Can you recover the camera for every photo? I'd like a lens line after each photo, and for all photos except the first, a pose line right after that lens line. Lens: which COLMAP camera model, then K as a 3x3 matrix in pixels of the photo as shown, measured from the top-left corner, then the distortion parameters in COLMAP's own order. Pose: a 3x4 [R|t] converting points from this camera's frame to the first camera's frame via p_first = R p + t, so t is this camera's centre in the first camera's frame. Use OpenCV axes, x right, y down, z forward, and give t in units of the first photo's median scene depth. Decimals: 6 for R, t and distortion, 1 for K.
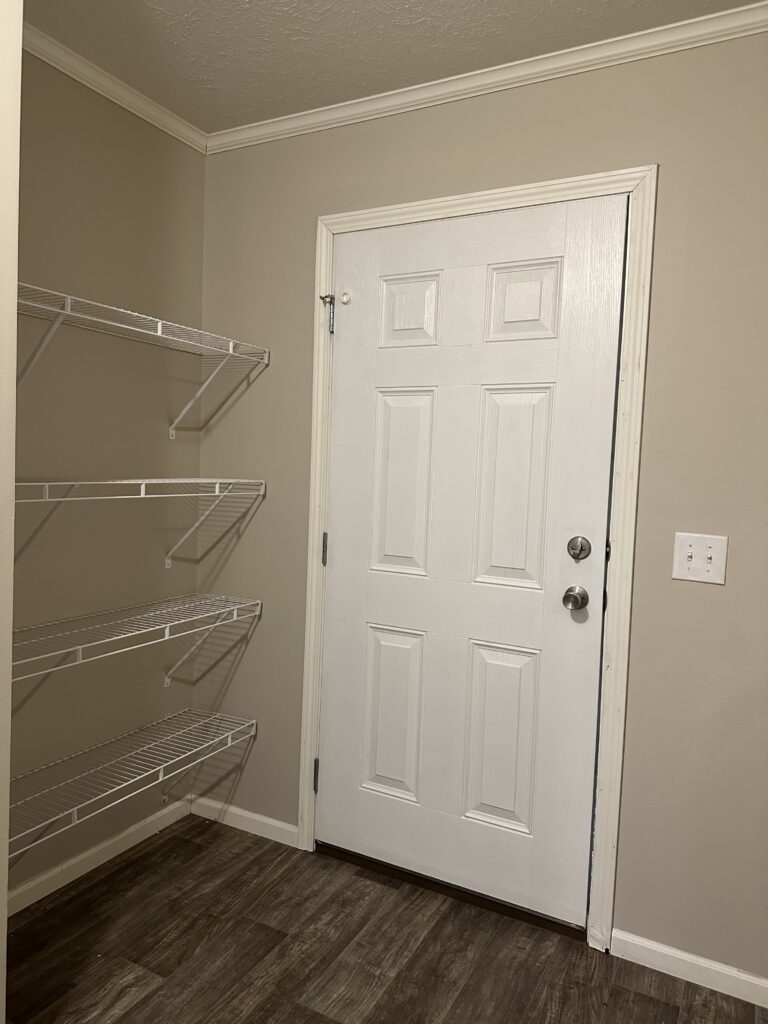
lens RADIAL K [[726.7, 0, 382.3], [0, 726.7, 501.1], [0, 0, 1]] dist [0.003423, -0.006175]
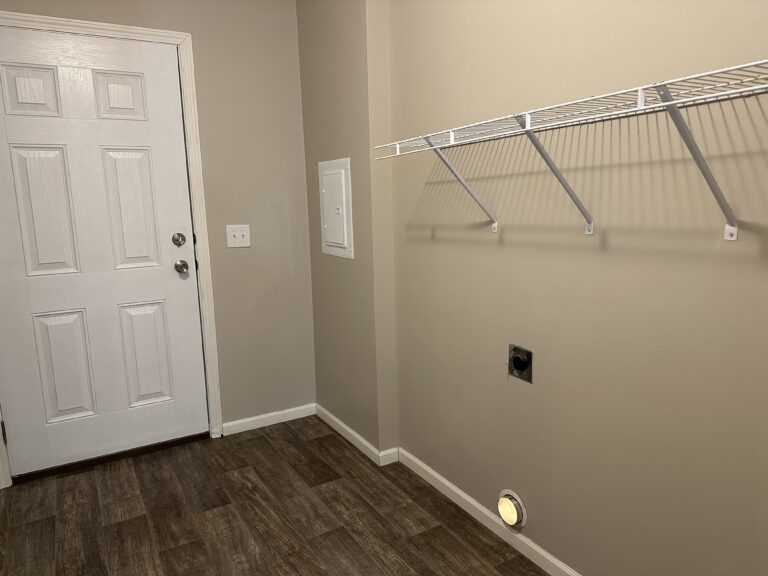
lens RADIAL K [[545.0, 0, 384.0], [0, 545.0, 288.0], [0, 0, 1]] dist [0.003423, -0.006175]
pose [[0.521957, -0.190448, 0.831439, -0.607218], [0.083076, 0.981472, 0.172662, -0.009999], [-0.848916, -0.021050, 0.528108, -0.170026]]
